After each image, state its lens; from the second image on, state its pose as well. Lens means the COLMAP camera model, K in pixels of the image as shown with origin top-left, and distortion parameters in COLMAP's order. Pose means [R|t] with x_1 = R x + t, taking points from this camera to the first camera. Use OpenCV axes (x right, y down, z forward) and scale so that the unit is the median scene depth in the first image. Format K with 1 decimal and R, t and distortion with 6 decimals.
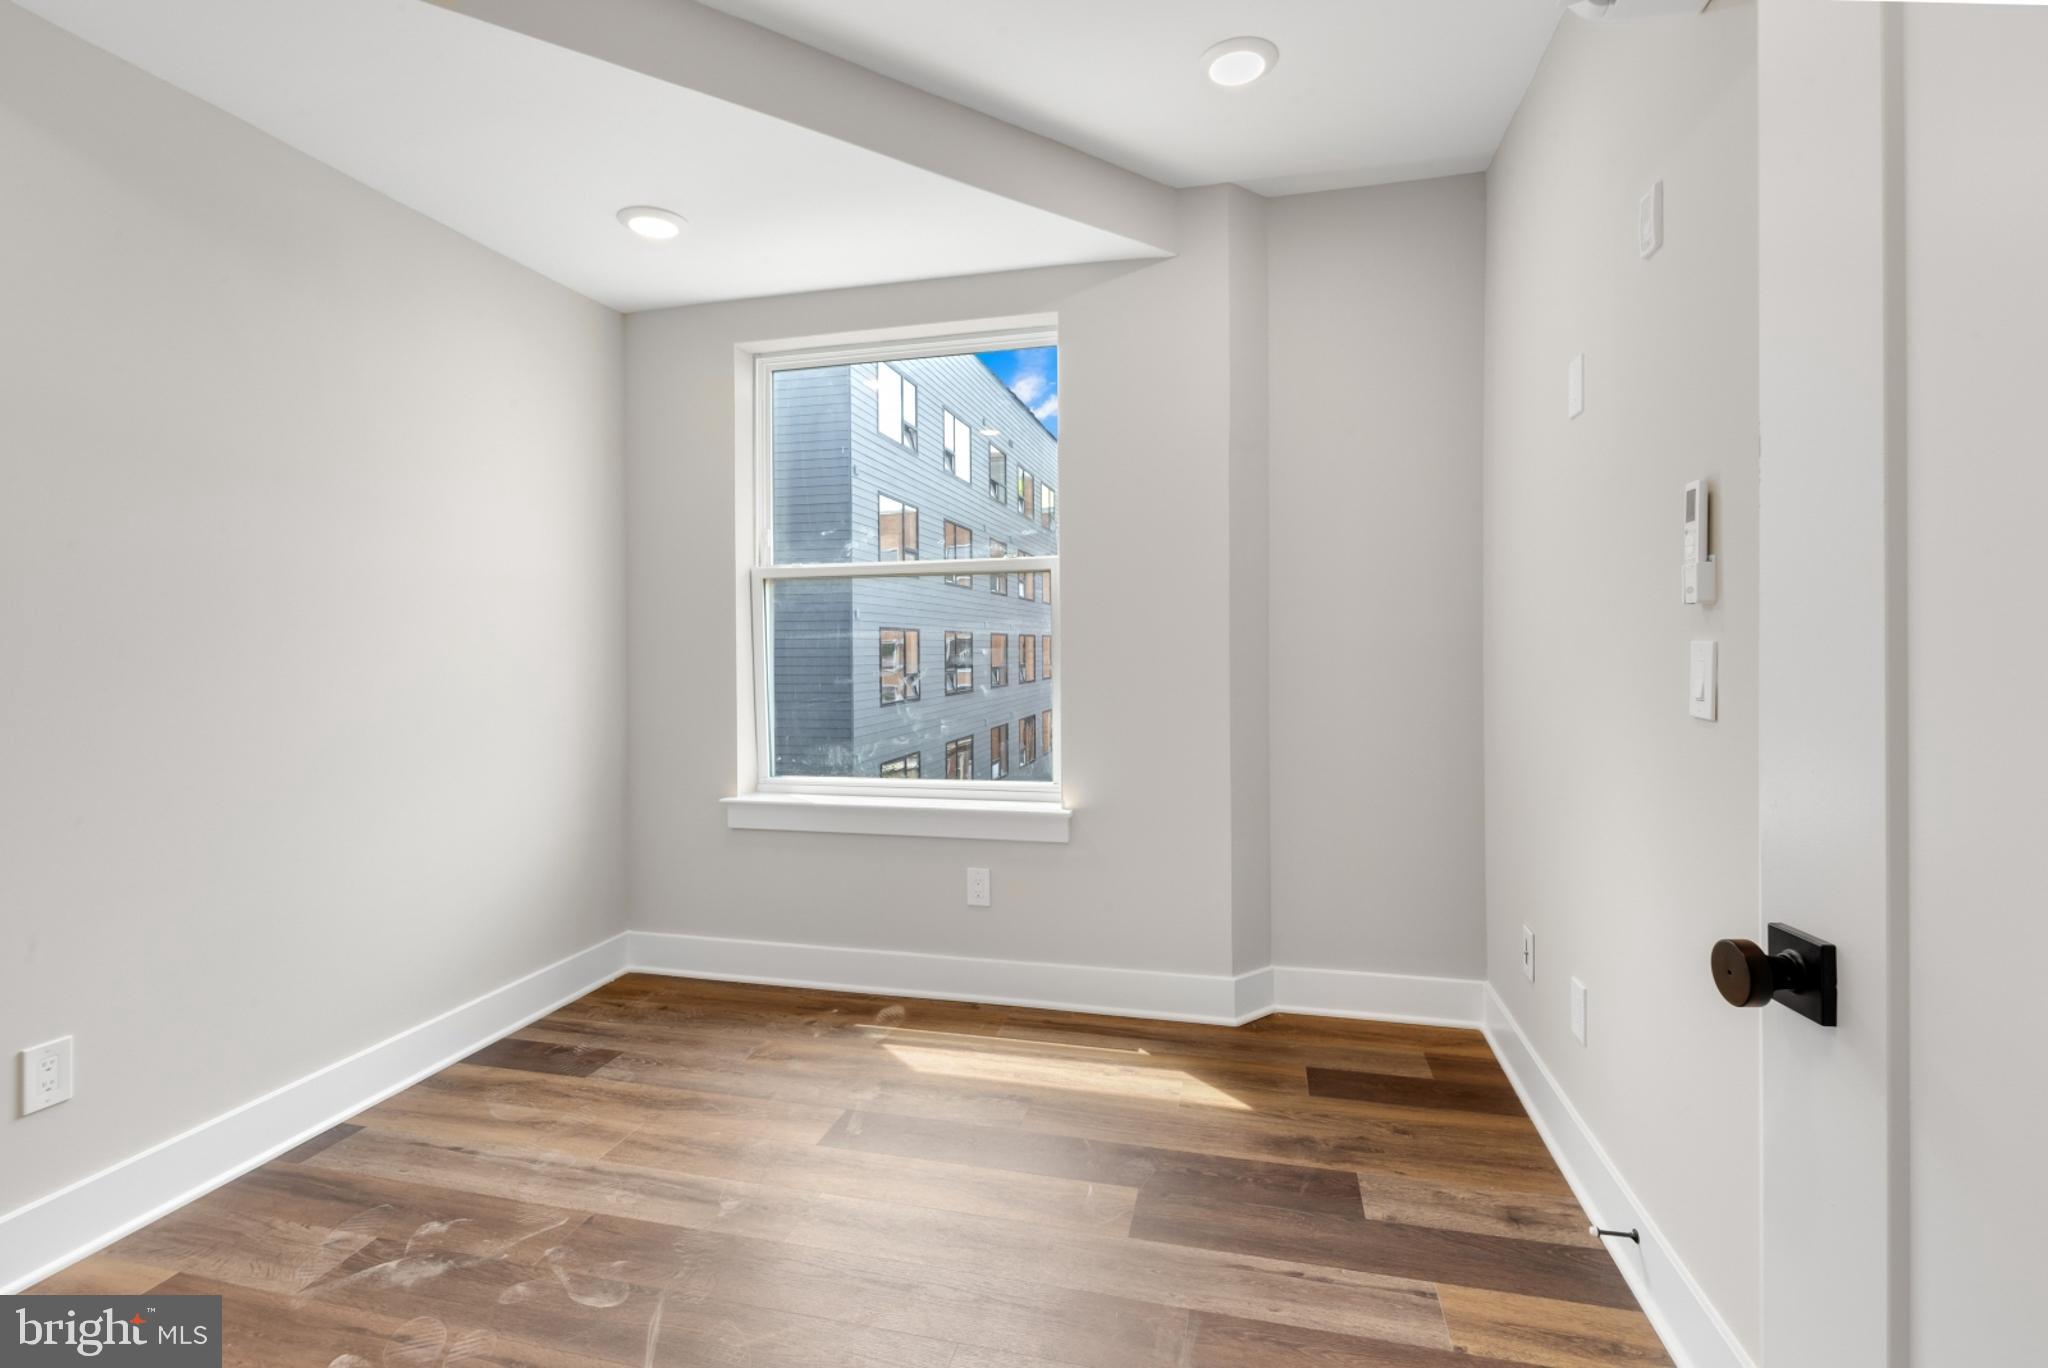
lens RADIAL K [[947.9, 0, 996.9], [0, 947.9, 639.3], [0, 0, 1]] dist [0.008005, -0.002625]
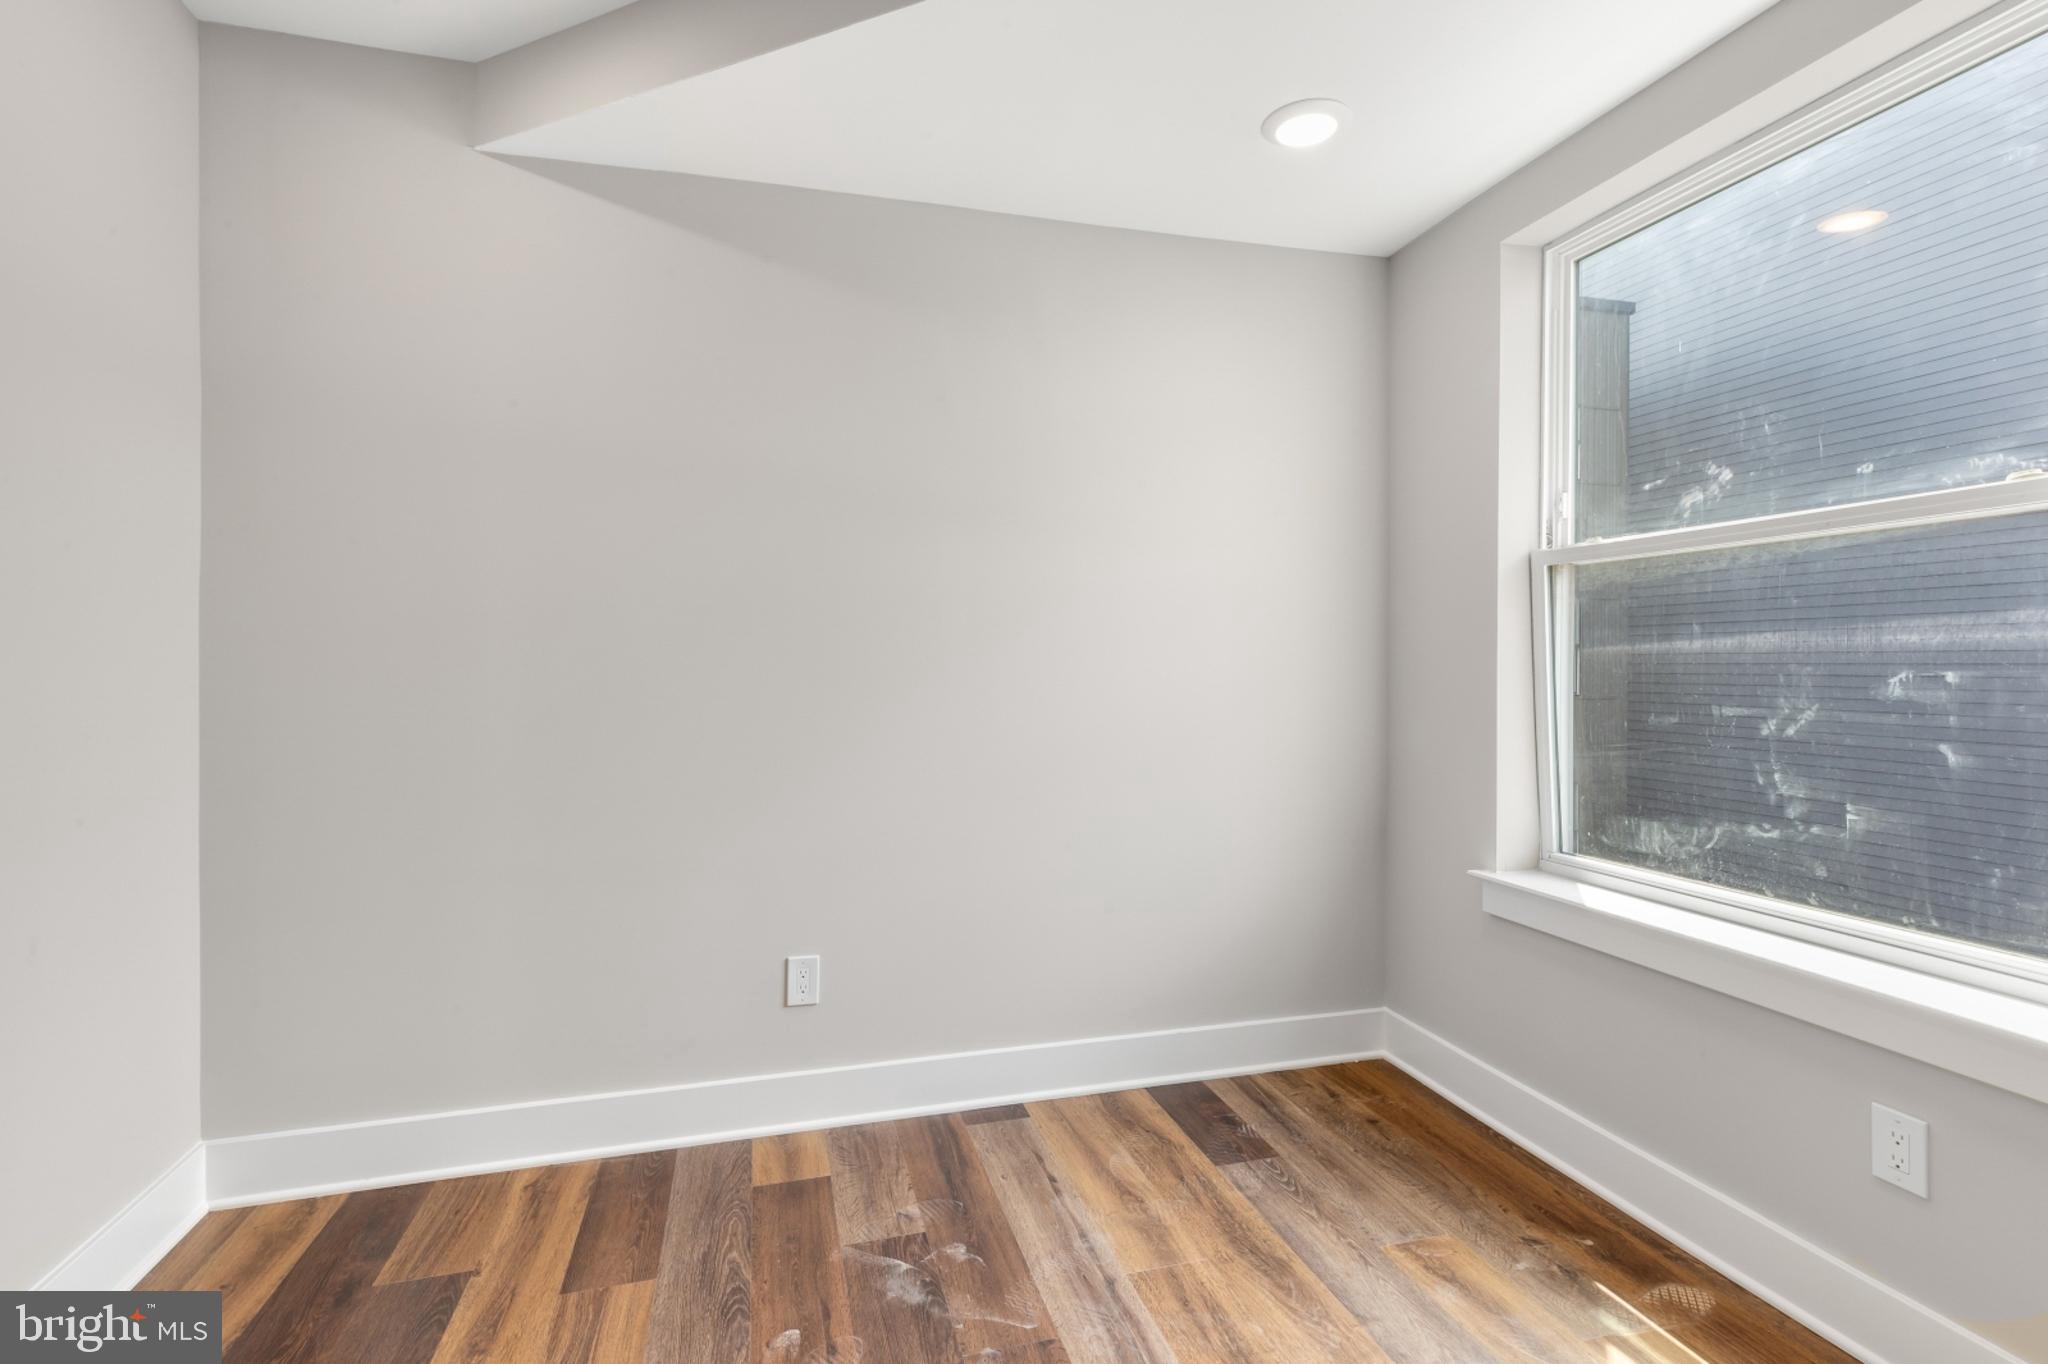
lens RADIAL K [[947.9, 0, 1016.6], [0, 947.9, 664.7], [0, 0, 1]] dist [0.008005, -0.002625]
pose [[0.505442, 0.008345, -0.862820, 0.207913], [0.002193, 0.999938, 0.010956, 0.000217], [0.862858, -0.007429, 0.505392, 0.412401]]
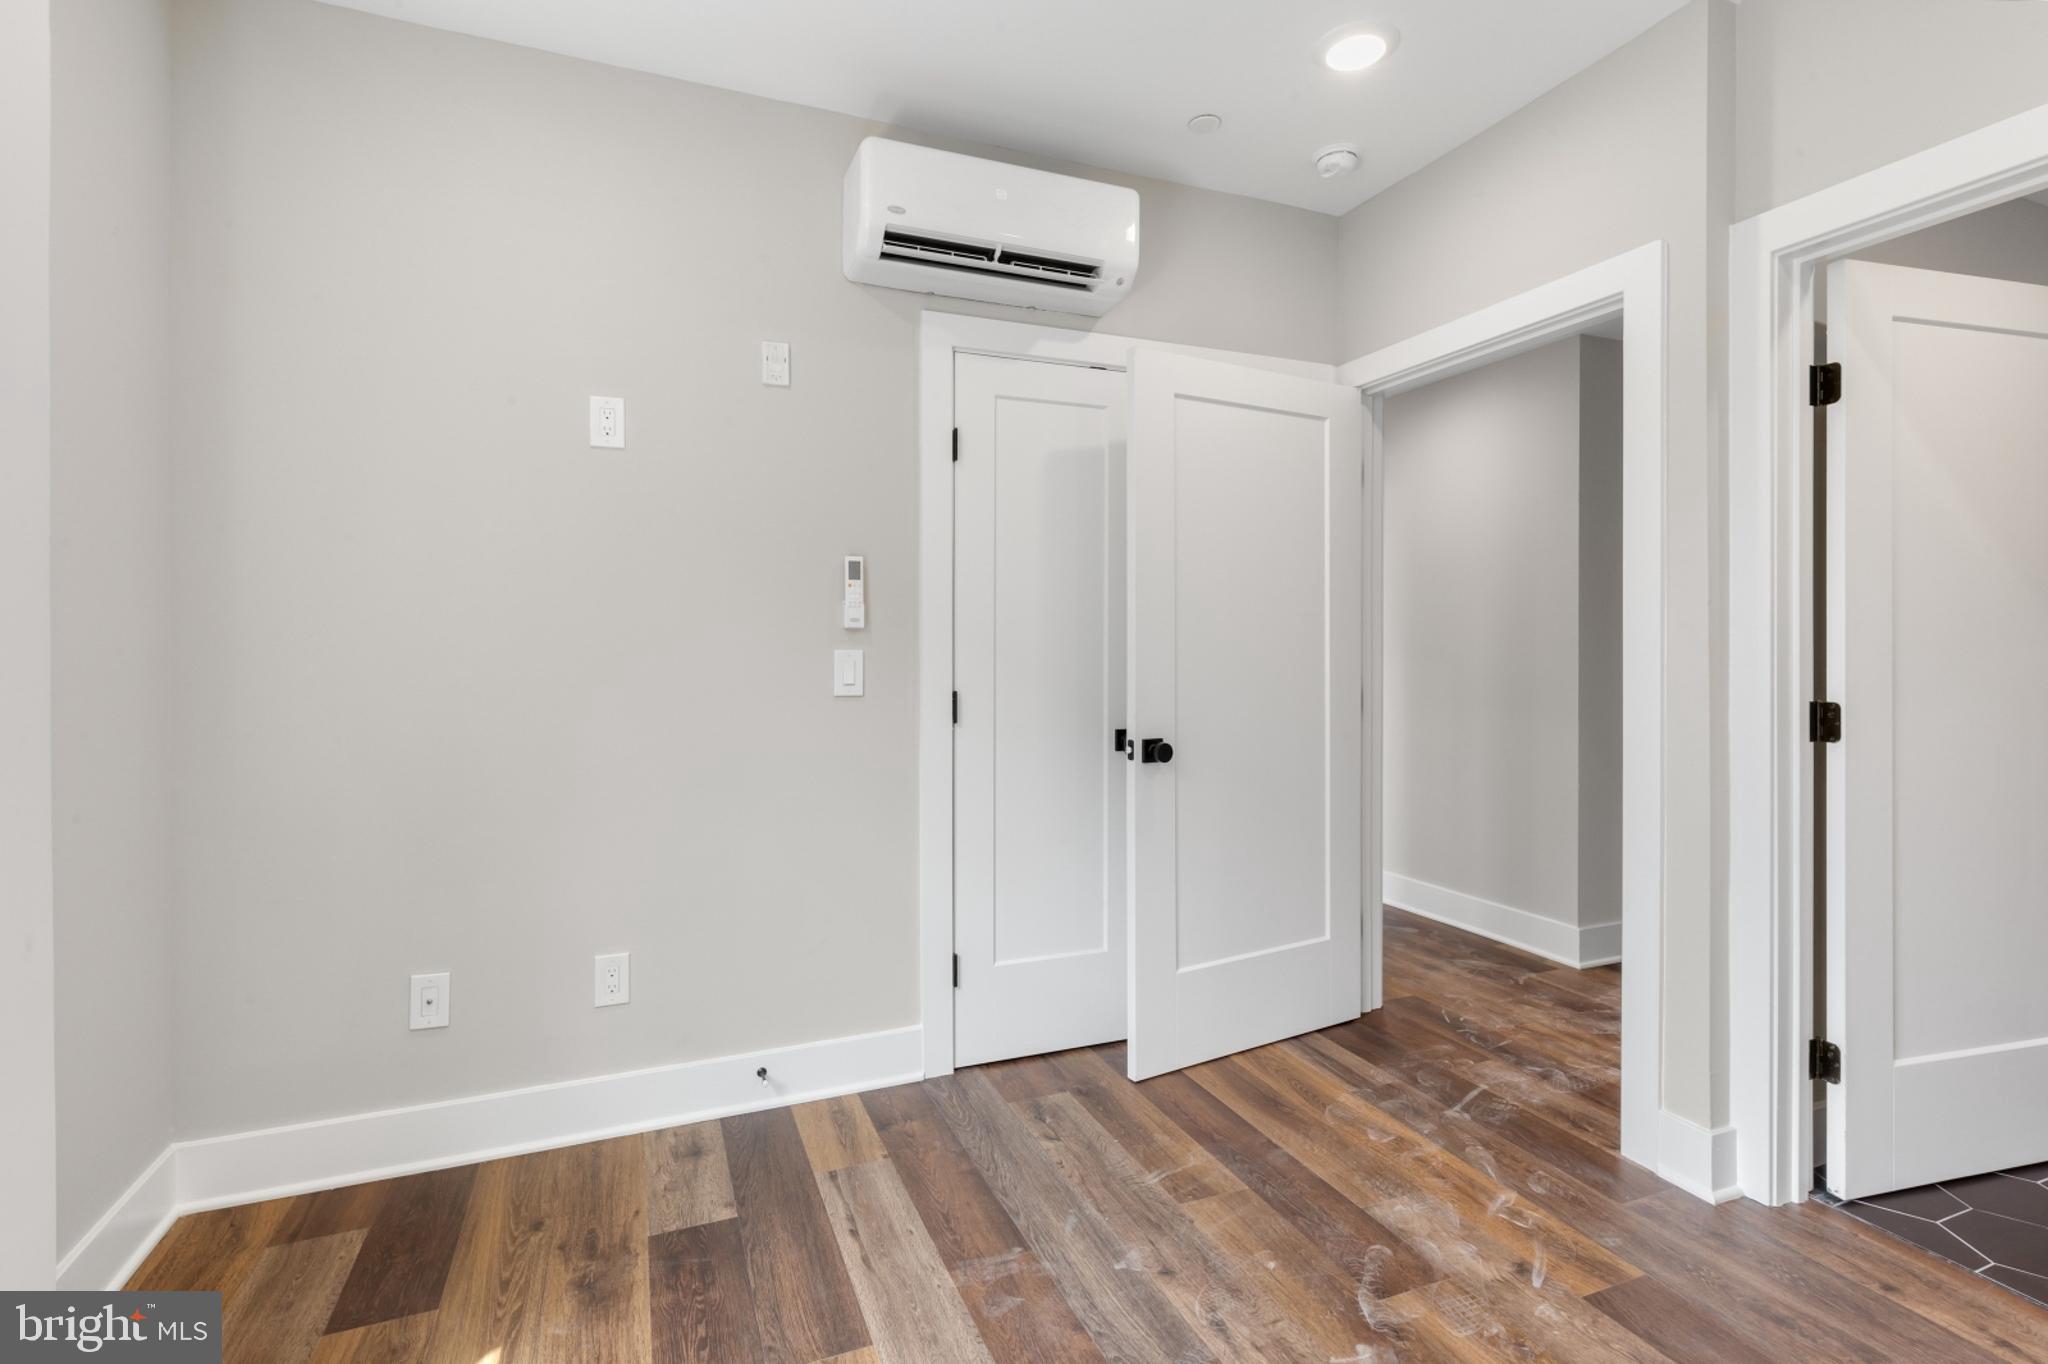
lens RADIAL K [[947.9, 0, 1030.9], [0, 947.9, 644.8], [0, 0, 1]] dist [0.008005, -0.002625]
pose [[-0.616199, 0.010539, 0.787520, -0.445968], [0.000081, 0.999911, -0.013317, 0.008194], [-0.787591, -0.008142, -0.616145, 1.008054]]
